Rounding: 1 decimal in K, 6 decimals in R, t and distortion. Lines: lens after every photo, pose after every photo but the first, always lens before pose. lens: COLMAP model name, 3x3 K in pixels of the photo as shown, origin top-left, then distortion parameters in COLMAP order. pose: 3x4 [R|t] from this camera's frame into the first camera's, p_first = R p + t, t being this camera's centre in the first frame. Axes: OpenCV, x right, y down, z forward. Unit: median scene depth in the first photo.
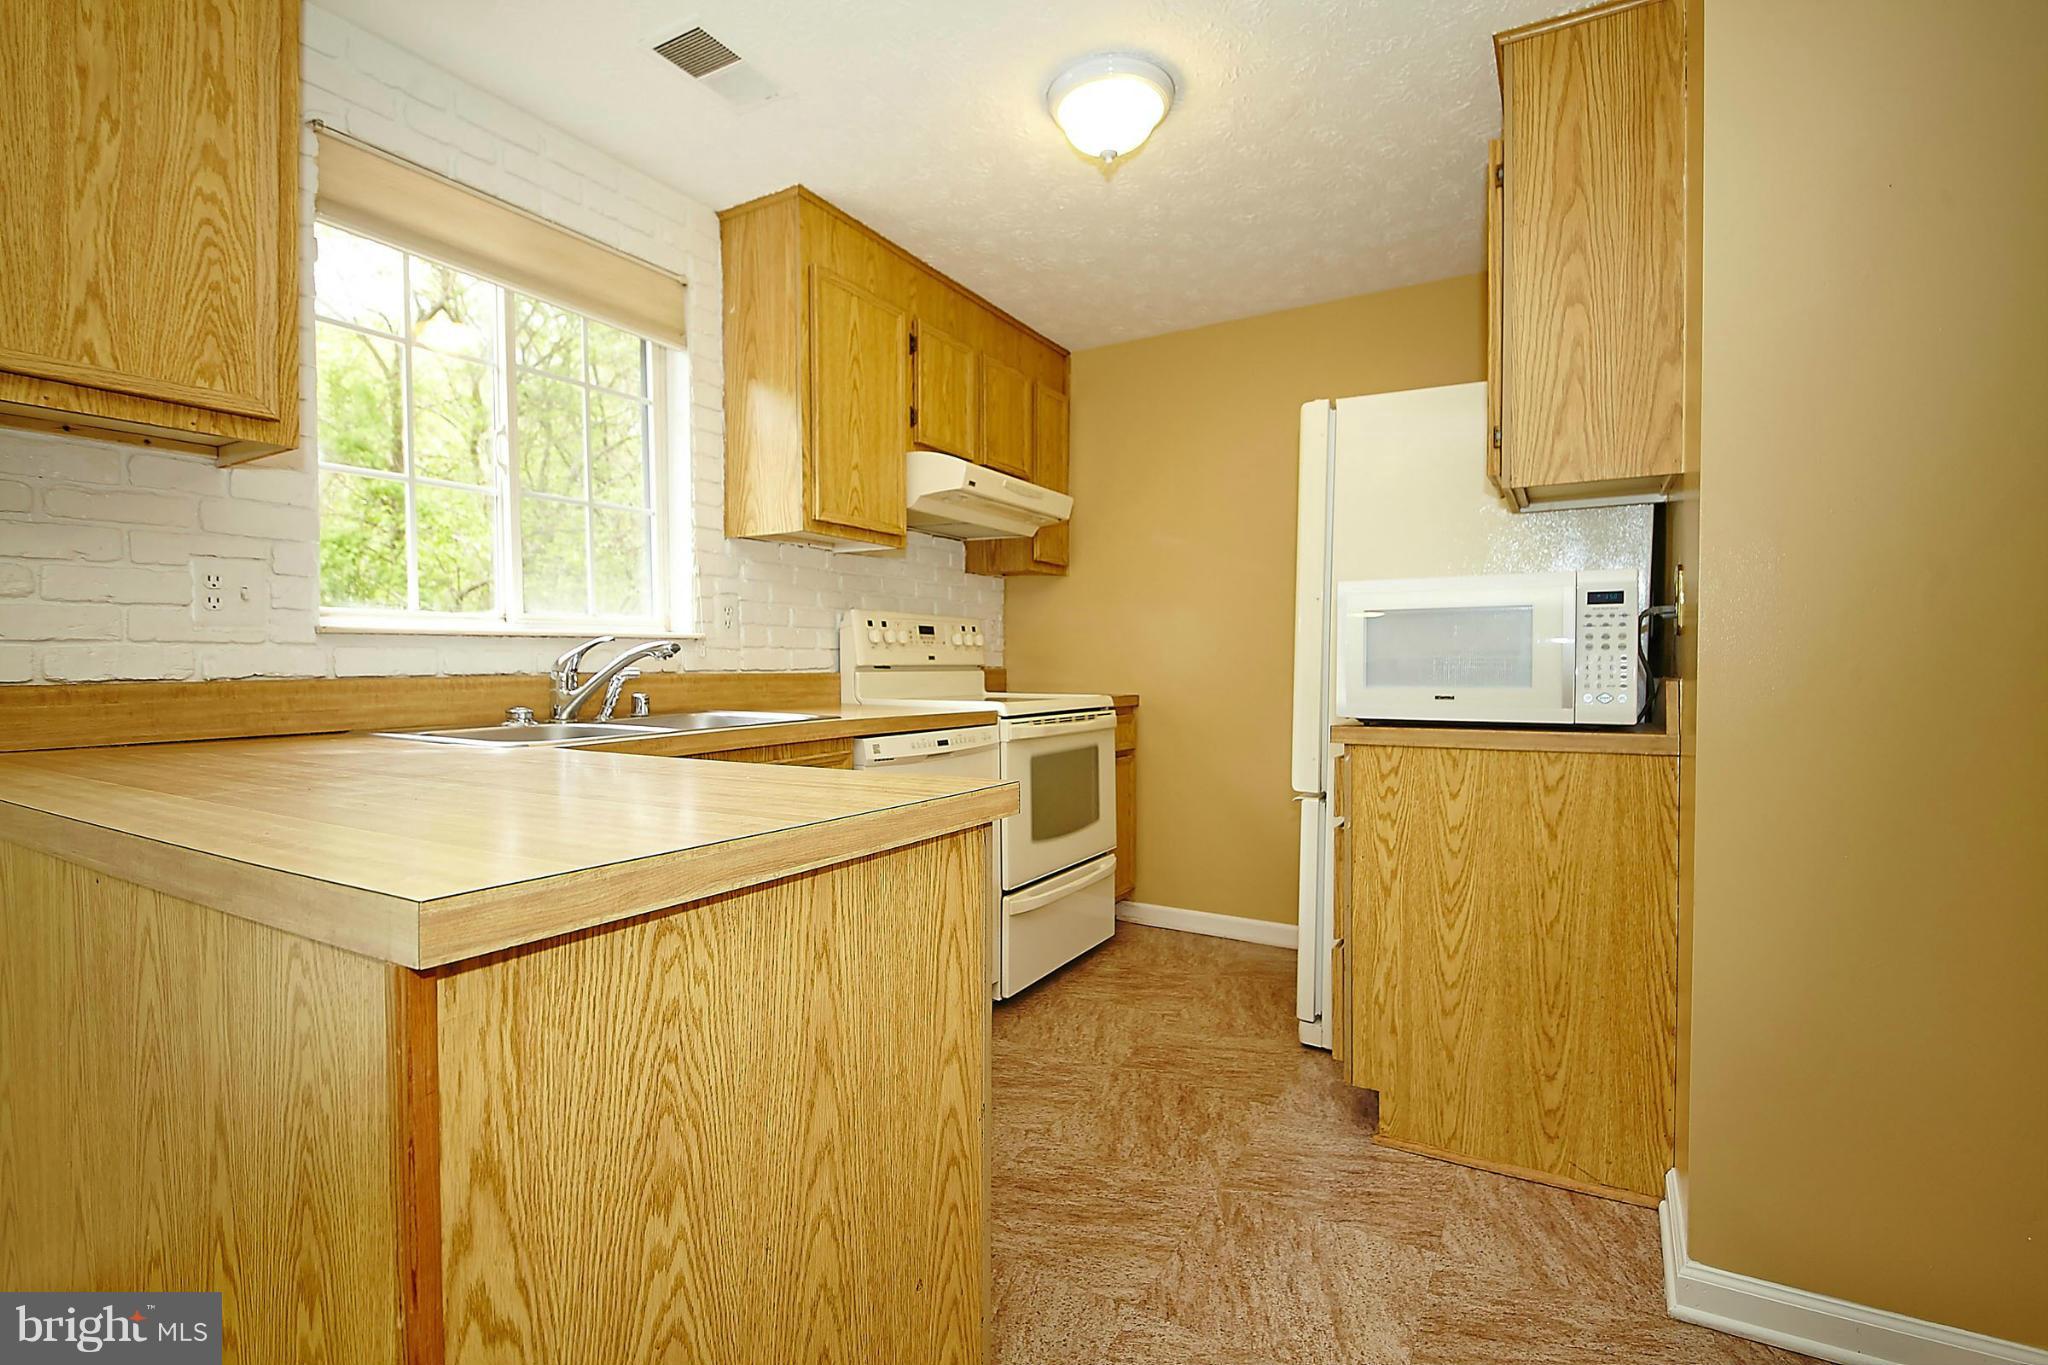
lens RADIAL K [[969.3, 0, 1034.3], [0, 969.3, 682.5], [0, 0, 1]] dist [0.009590, -0.014177]
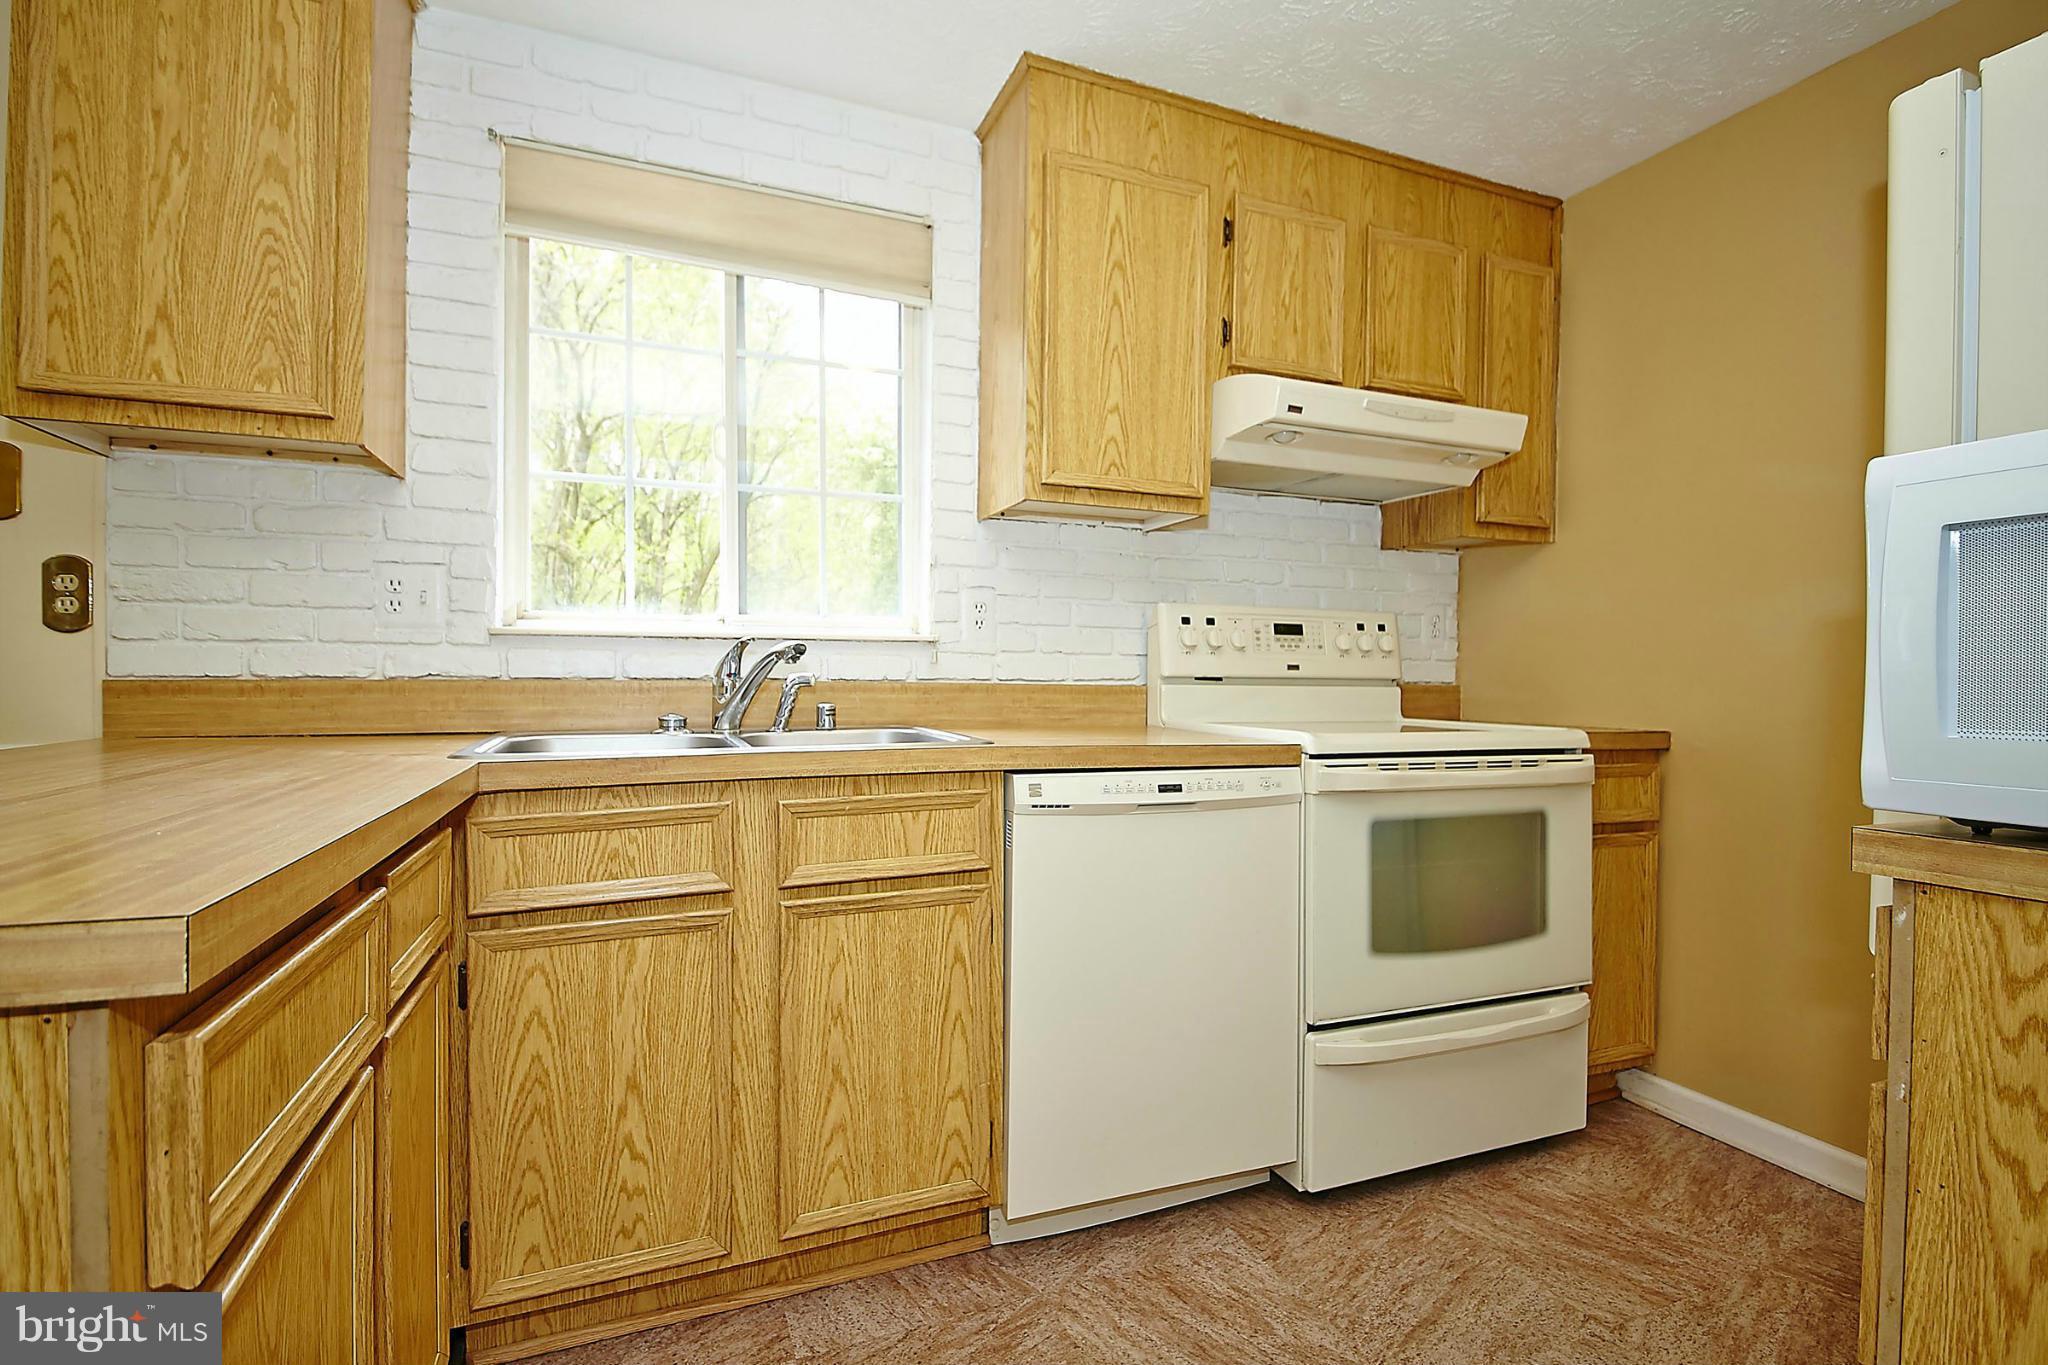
lens RADIAL K [[969.3, 0, 1002.6], [0, 969.3, 683.6], [0, 0, 1]] dist [0.009590, -0.014177]
pose [[0.780097, 0.011162, -0.625559, 0.235318], [-0.023270, 0.999667, -0.011181, -0.000286], [0.625226, 0.023279, 0.780096, 0.399871]]
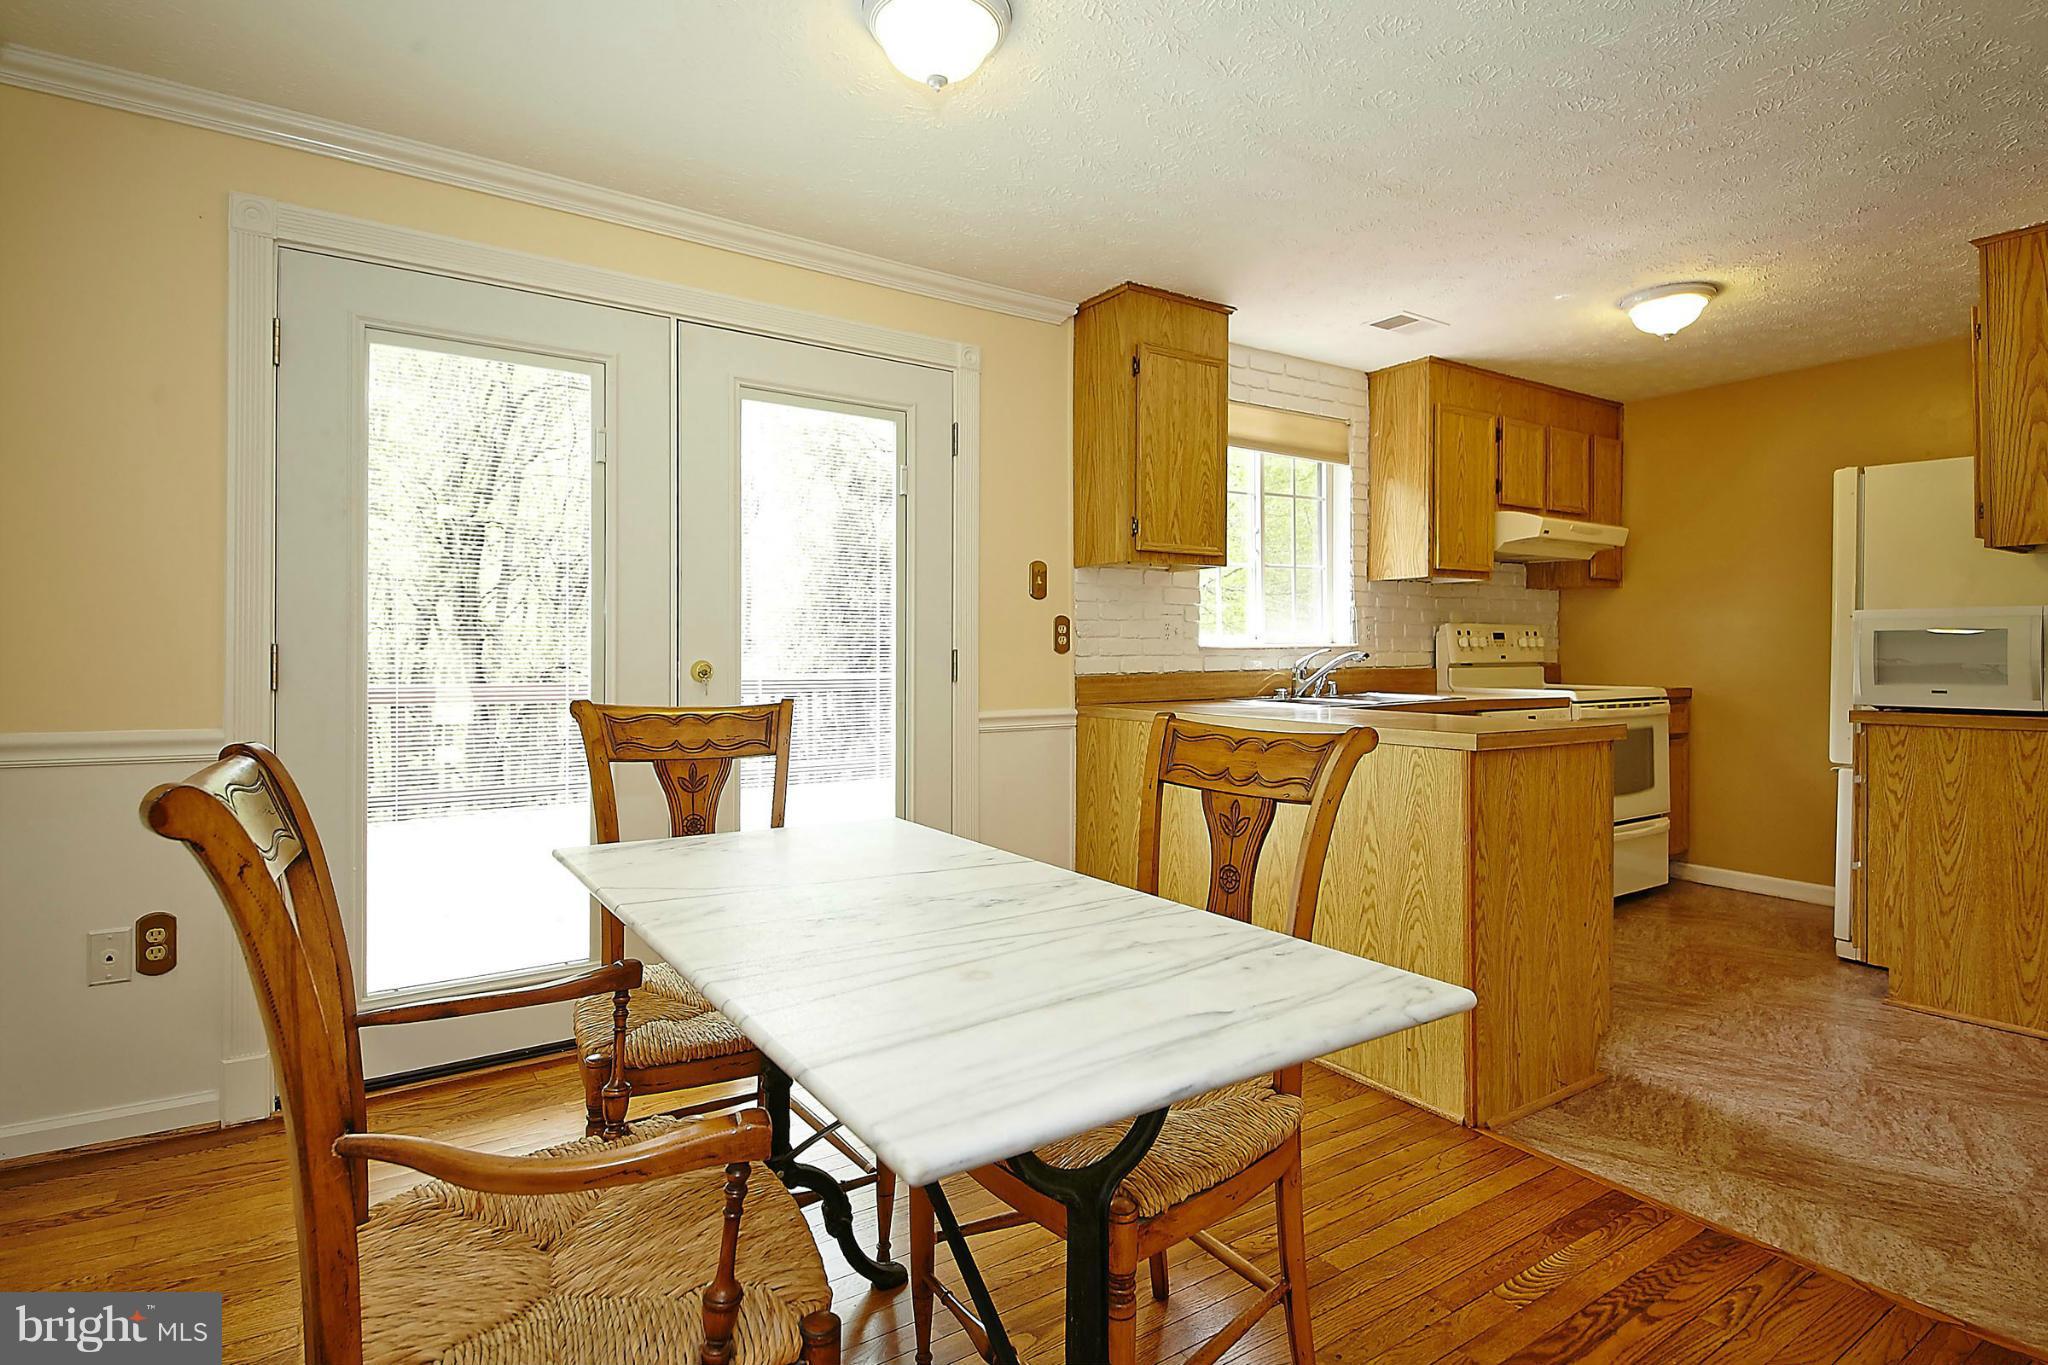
lens RADIAL K [[969.3, 0, 1061.2], [0, 969.3, 651.1], [0, 0, 1]] dist [0.009590, -0.014177]
pose [[0.891534, -0.001474, -0.452952, -0.067976], [-0.008027, 0.999786, -0.019053, -0.005686], [0.452883, 0.020622, 0.891331, -0.666616]]
